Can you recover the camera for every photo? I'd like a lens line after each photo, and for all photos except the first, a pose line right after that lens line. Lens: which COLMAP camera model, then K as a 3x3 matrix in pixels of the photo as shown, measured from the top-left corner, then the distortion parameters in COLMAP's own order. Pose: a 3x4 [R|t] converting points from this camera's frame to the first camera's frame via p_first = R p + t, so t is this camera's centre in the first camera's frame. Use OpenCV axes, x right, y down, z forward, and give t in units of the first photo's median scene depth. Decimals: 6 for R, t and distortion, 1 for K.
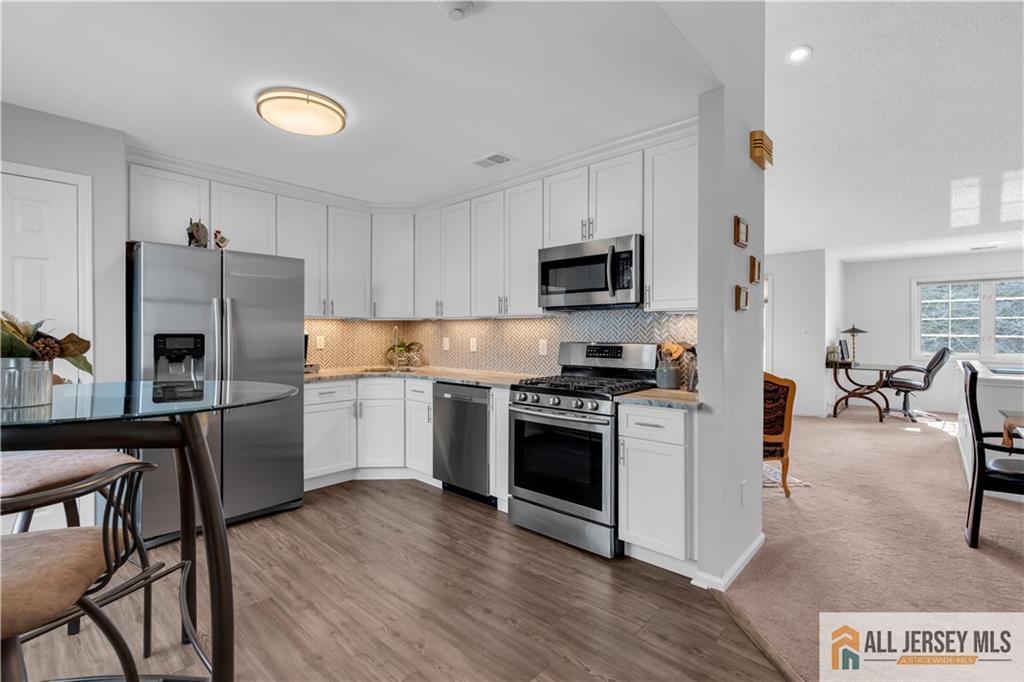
lens RADIAL K [[458.7, 0, 512.6], [0, 458.7, 336.0], [0, 0, 1]] dist [-0.009614, 0.003907]
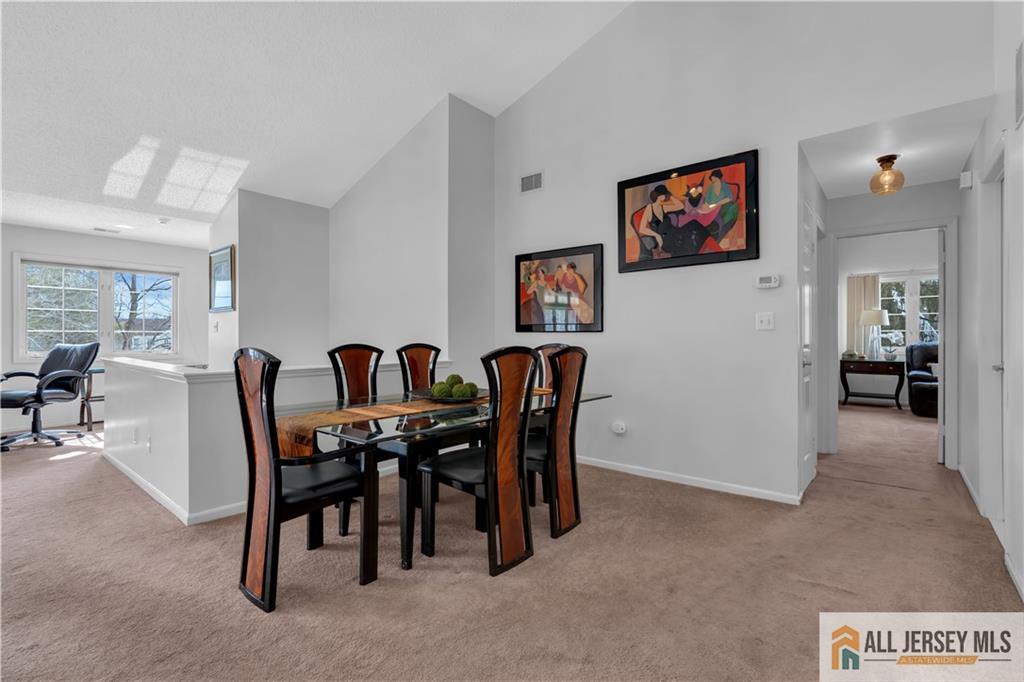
lens RADIAL K [[458.7, 0, 505.0], [0, 458.7, 338.2], [0, 0, 1]] dist [-0.009614, 0.003907]
pose [[-0.039758, 0.001506, 0.999208, 0.208236], [0.006391, 0.999979, -0.001253, 0.031014], [-0.999189, 0.006336, -0.039767, 0.485562]]
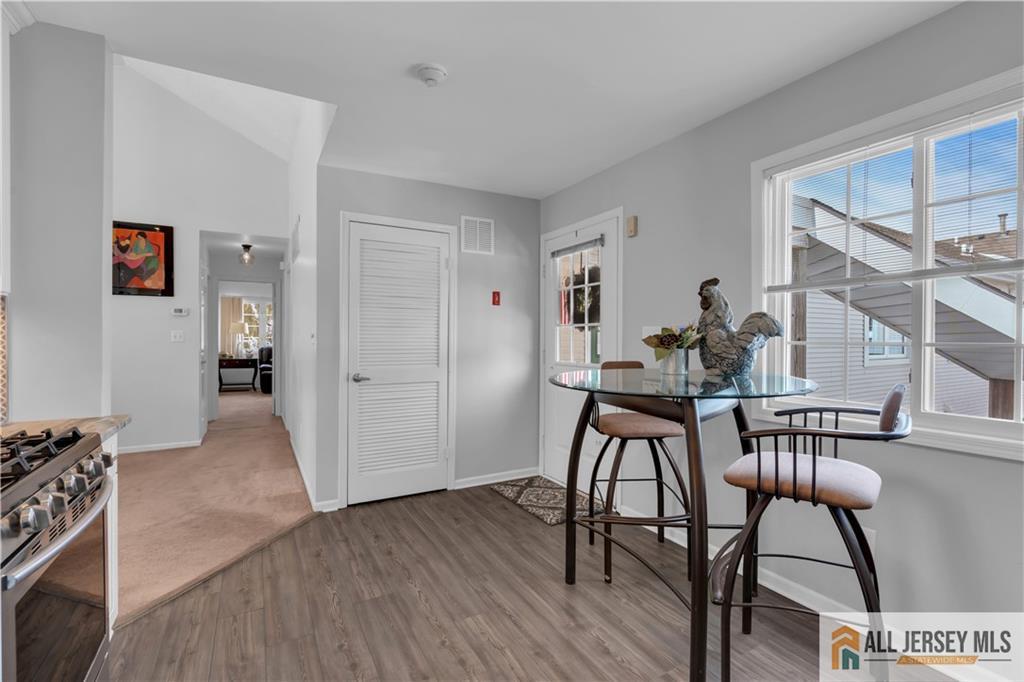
lens RADIAL K [[458.7, 0, 514.0], [0, 458.7, 341.6], [0, 0, 1]] dist [-0.009614, 0.003907]
pose [[-0.952868, -0.004905, 0.303345, -0.331005], [-0.001757, 0.999942, 0.010652, -0.000695], [-0.303380, 0.009617, -0.952821, 0.965442]]
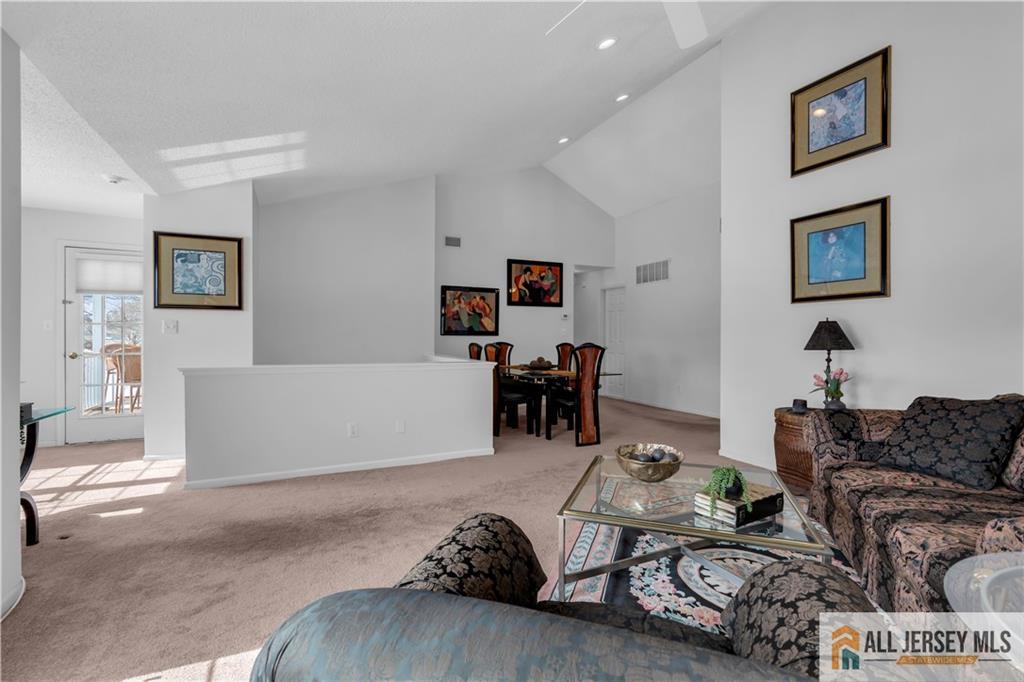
lens RADIAL K [[458.7, 0, 509.5], [0, 458.7, 335.8], [0, 0, 1]] dist [-0.009614, 0.003907]
pose [[-0.925775, 0.001359, 0.378073, 0.471258], [0.003907, 0.999975, 0.005973, 0.003840], [-0.378056, 0.007007, -0.925756, 2.100211]]
